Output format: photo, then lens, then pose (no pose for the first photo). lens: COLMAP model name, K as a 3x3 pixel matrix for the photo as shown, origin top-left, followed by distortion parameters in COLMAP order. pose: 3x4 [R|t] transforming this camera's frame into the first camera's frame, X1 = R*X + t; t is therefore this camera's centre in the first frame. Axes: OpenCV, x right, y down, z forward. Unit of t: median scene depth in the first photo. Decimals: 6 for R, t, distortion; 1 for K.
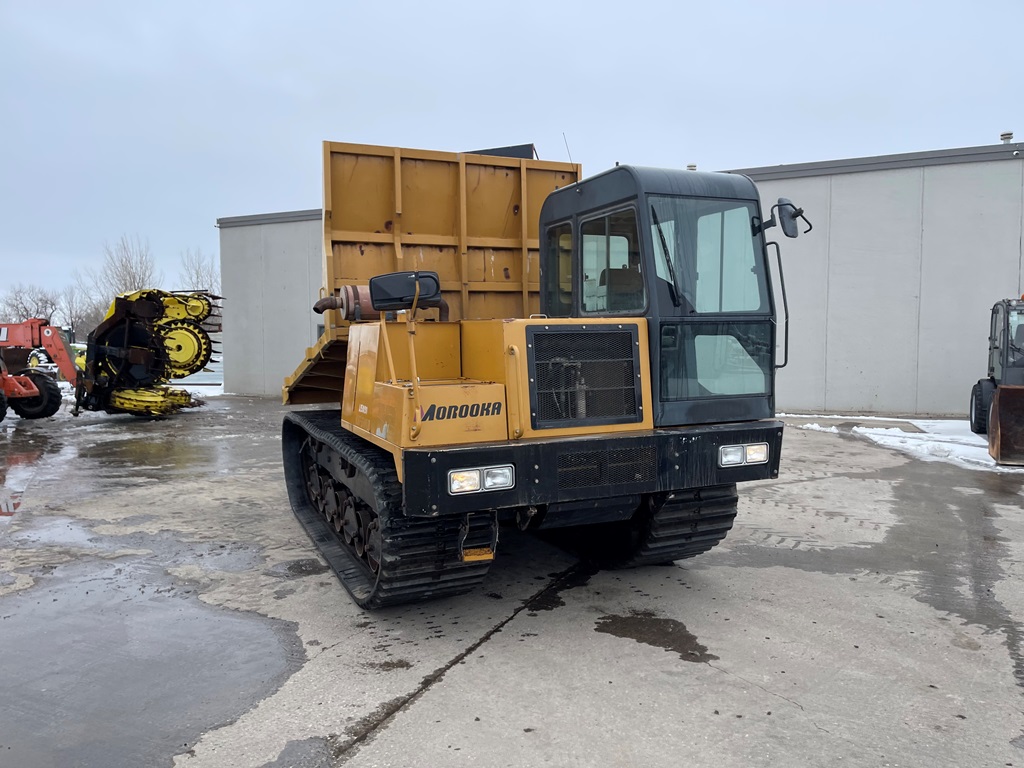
lens RADIAL K [[770.5, 0, 514.8], [0, 770.5, 384.0], [0, 0, 1]] dist [0.088640, -0.113163]
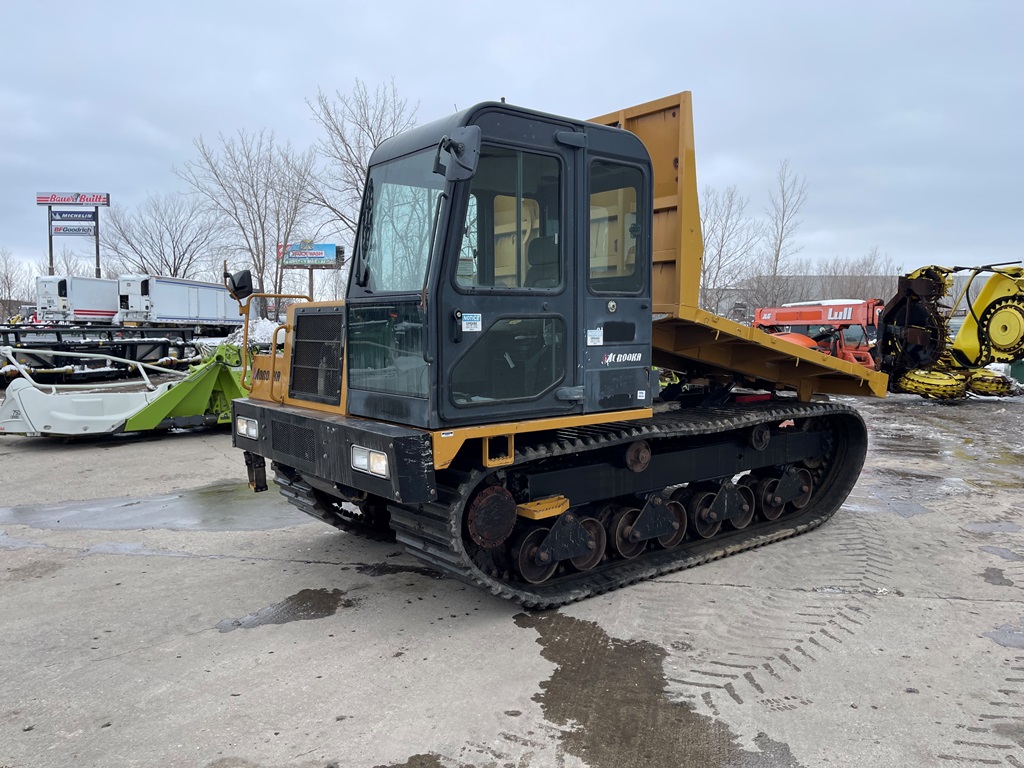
lens RADIAL K [[770.5, 0, 514.8], [0, 770.5, 384.0], [0, 0, 1]] dist [0.088640, -0.113163]
pose [[0.254742, 0.088243, -0.962974, 0.884008], [-0.061248, 0.995301, 0.075003, -0.050288], [0.965067, 0.039873, 0.258950, 0.729377]]
